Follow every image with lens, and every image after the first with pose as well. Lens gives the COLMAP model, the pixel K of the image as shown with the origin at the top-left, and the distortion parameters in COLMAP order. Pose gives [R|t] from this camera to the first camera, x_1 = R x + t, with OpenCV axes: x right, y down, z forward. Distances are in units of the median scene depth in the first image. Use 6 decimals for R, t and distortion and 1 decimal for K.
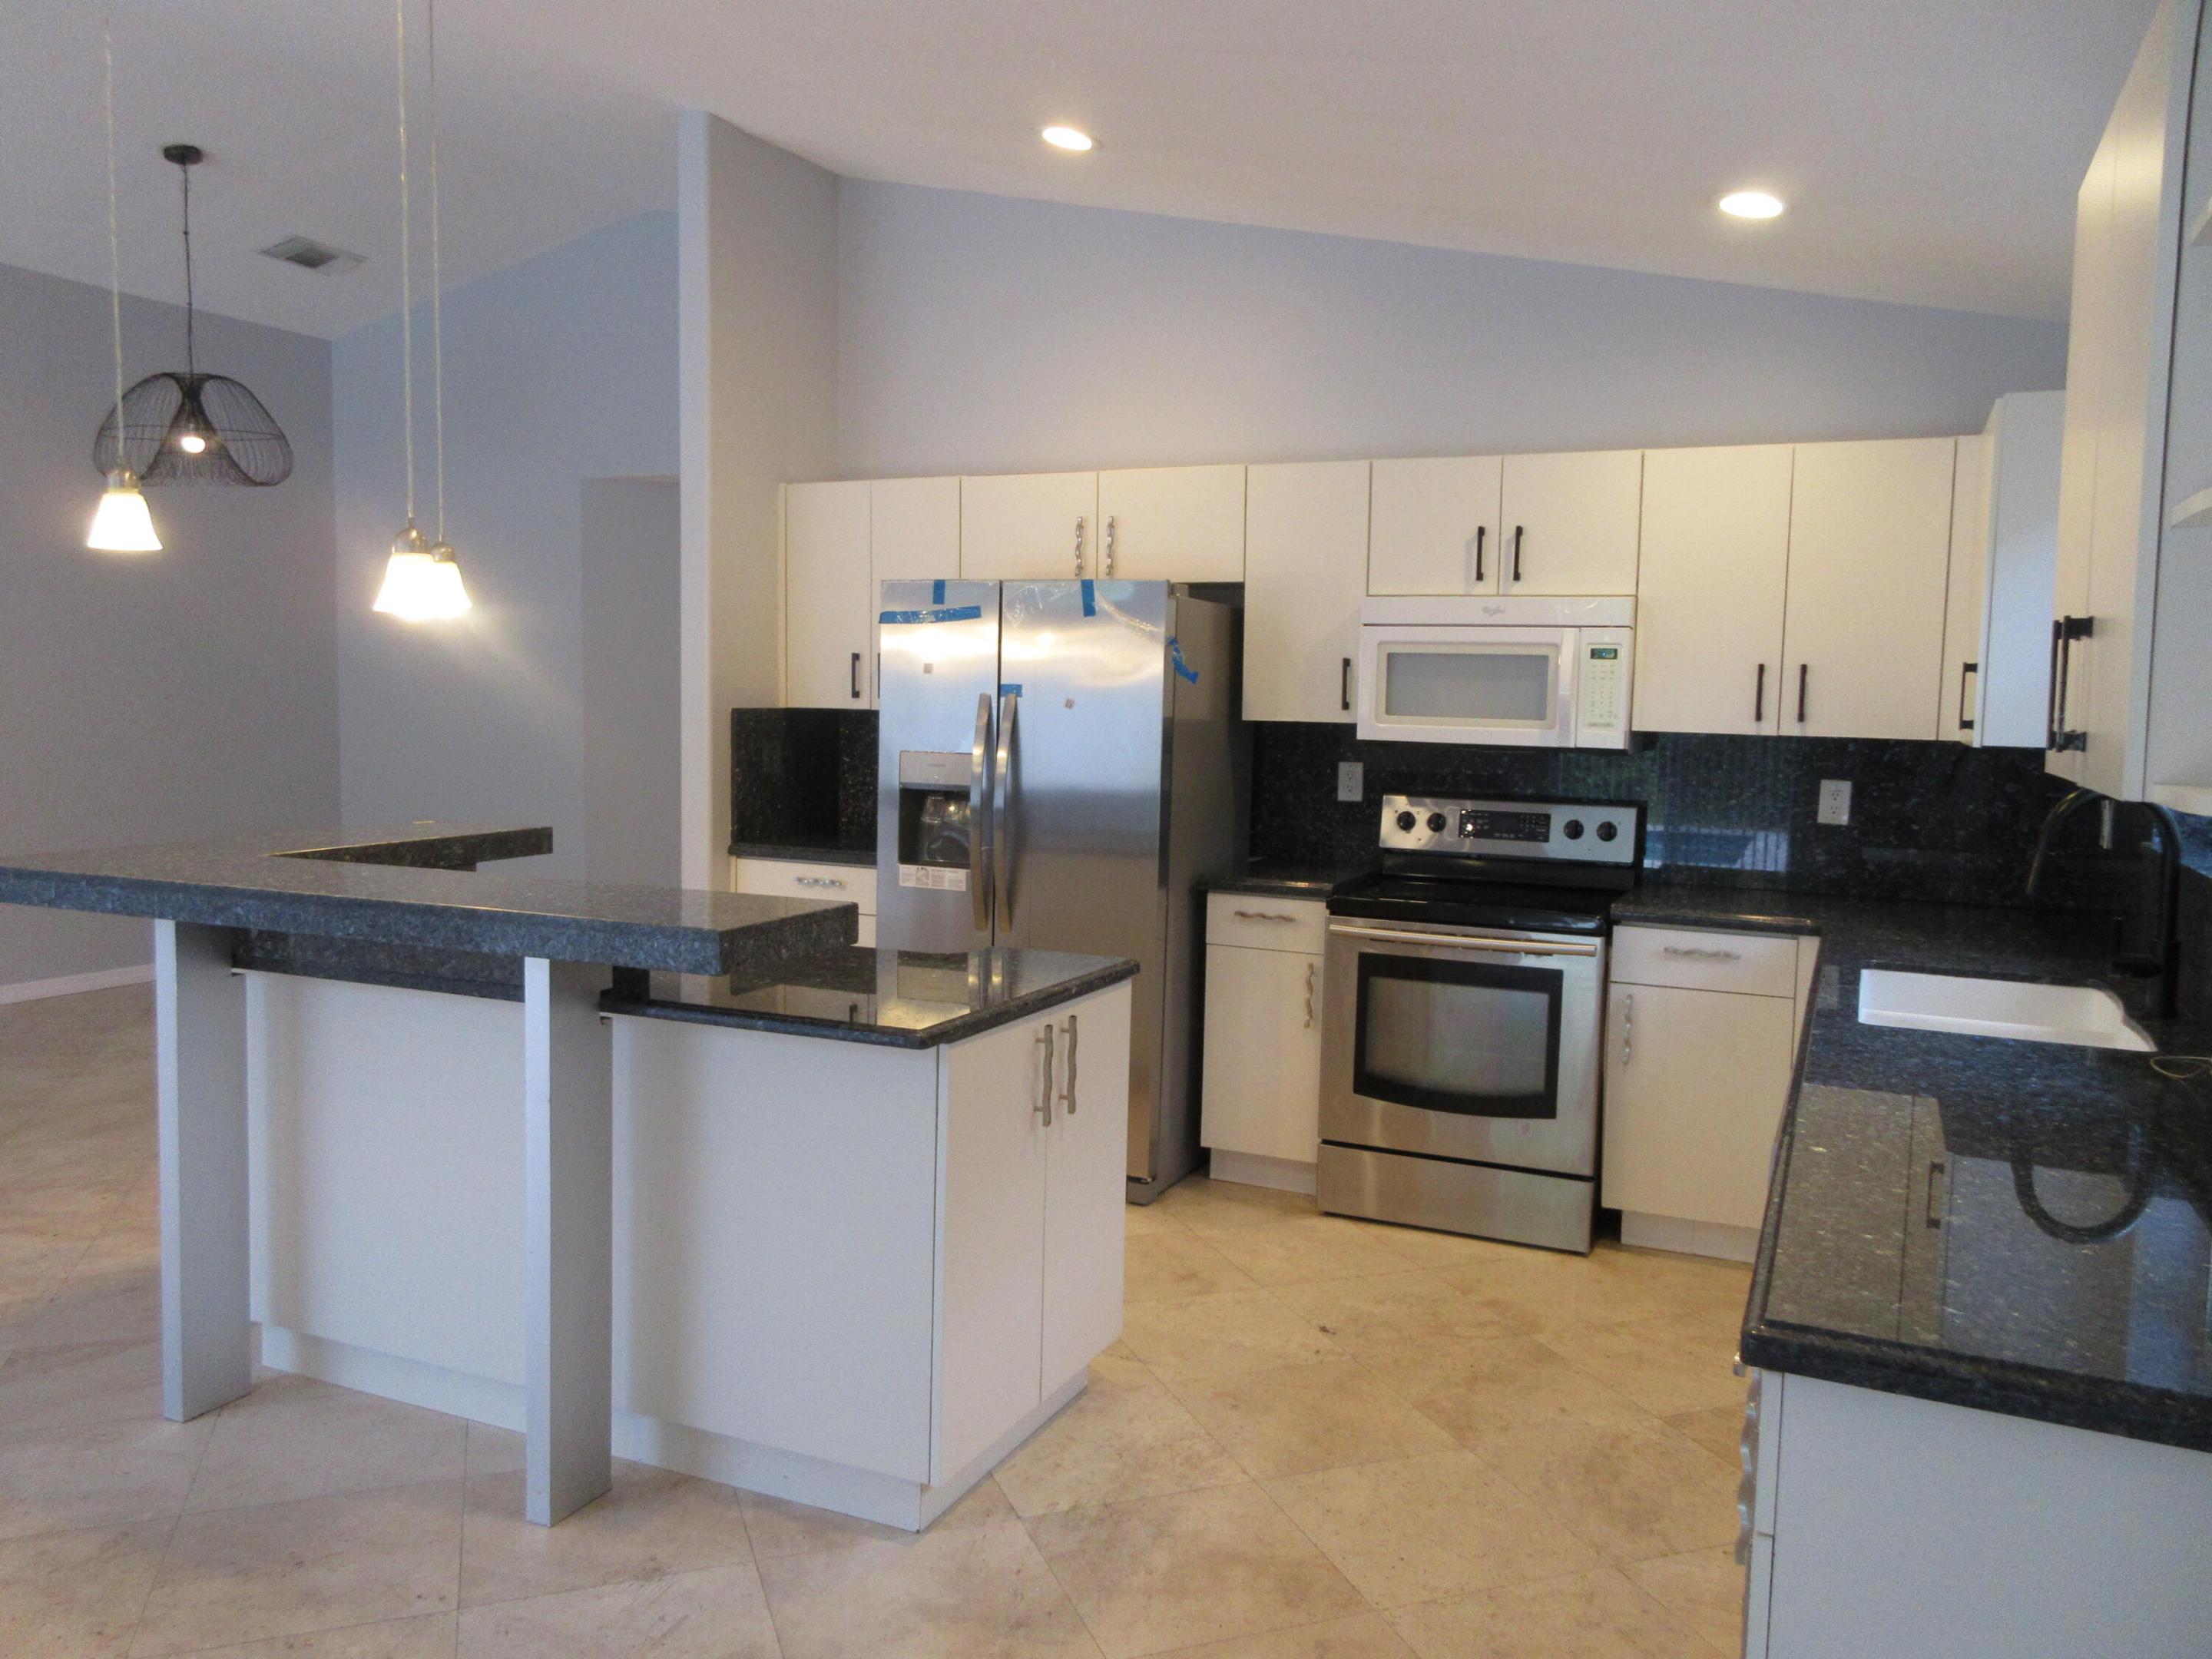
lens RADIAL K [[1671.3, 0, 1096.1], [0, 1671.3, 830.2], [0, 0, 1]] dist [0.000844, -0.001452]
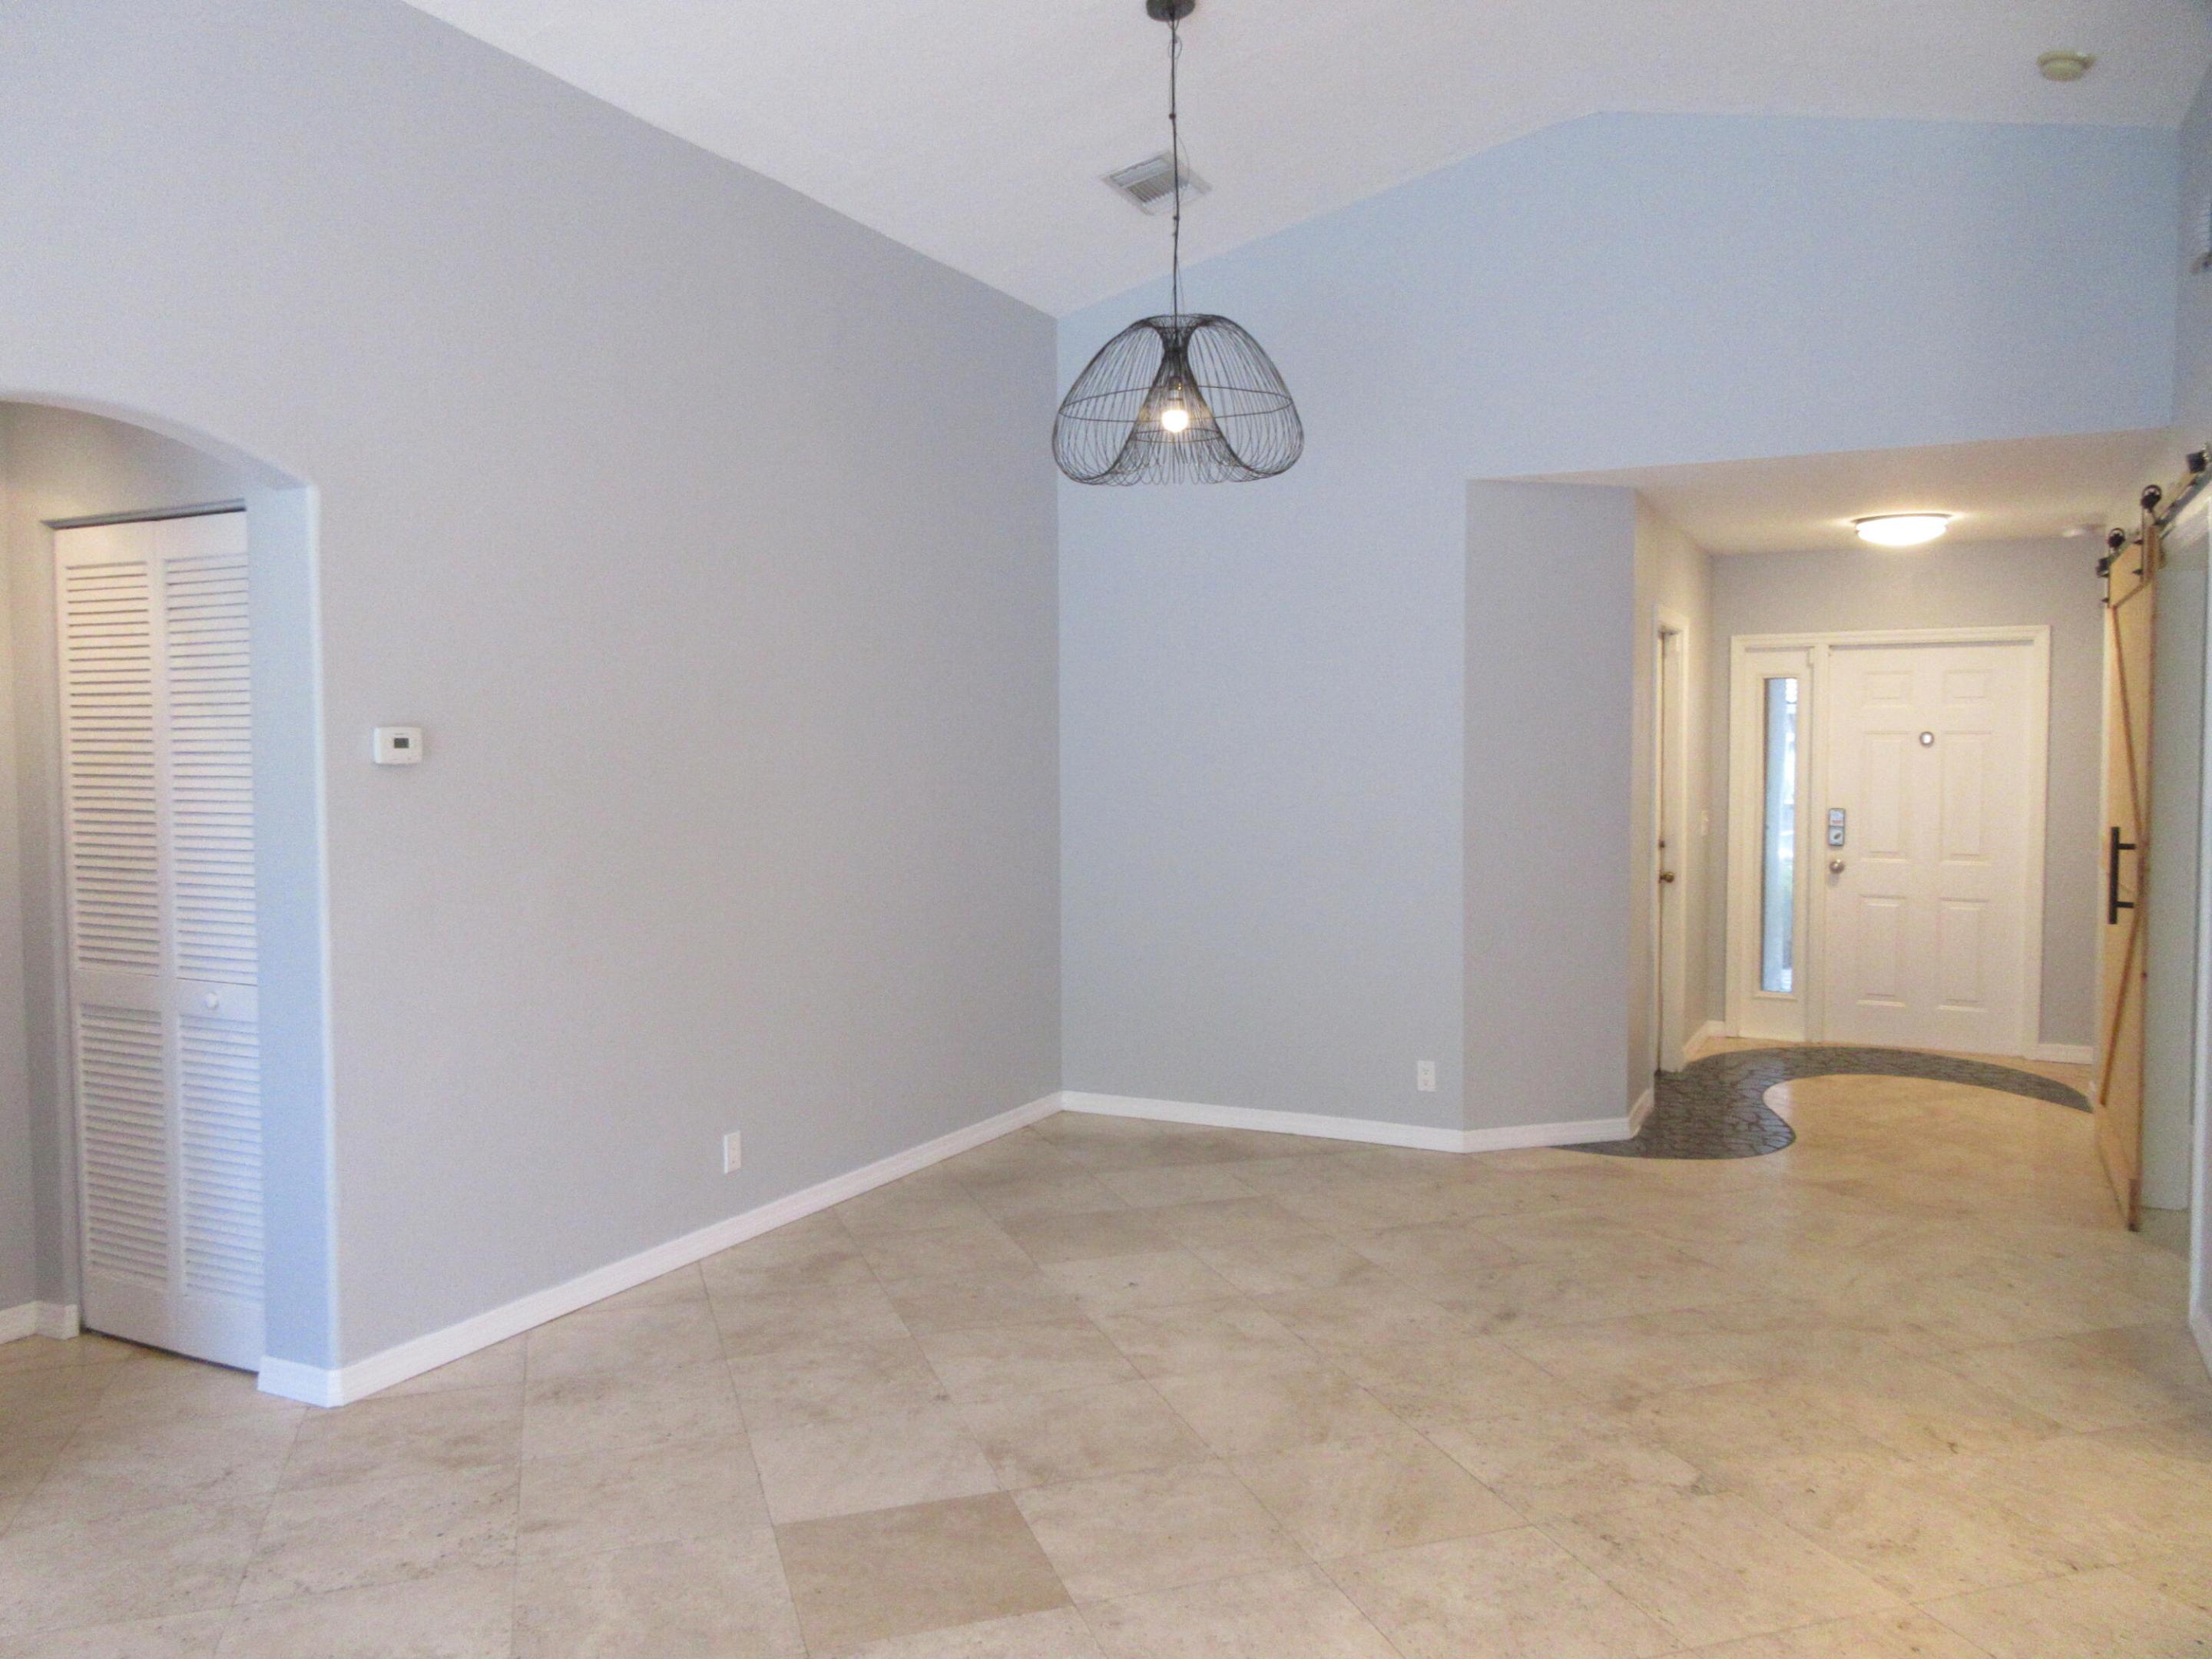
lens RADIAL K [[1671.3, 0, 1096.1], [0, 1671.3, 830.2], [0, 0, 1]] dist [0.000844, -0.001452]
pose [[0.999493, -0.018327, -0.026032, -0.758012], [0.017127, 0.998814, -0.045578, -0.044999], [0.026837, 0.045109, 0.998622, 0.437170]]
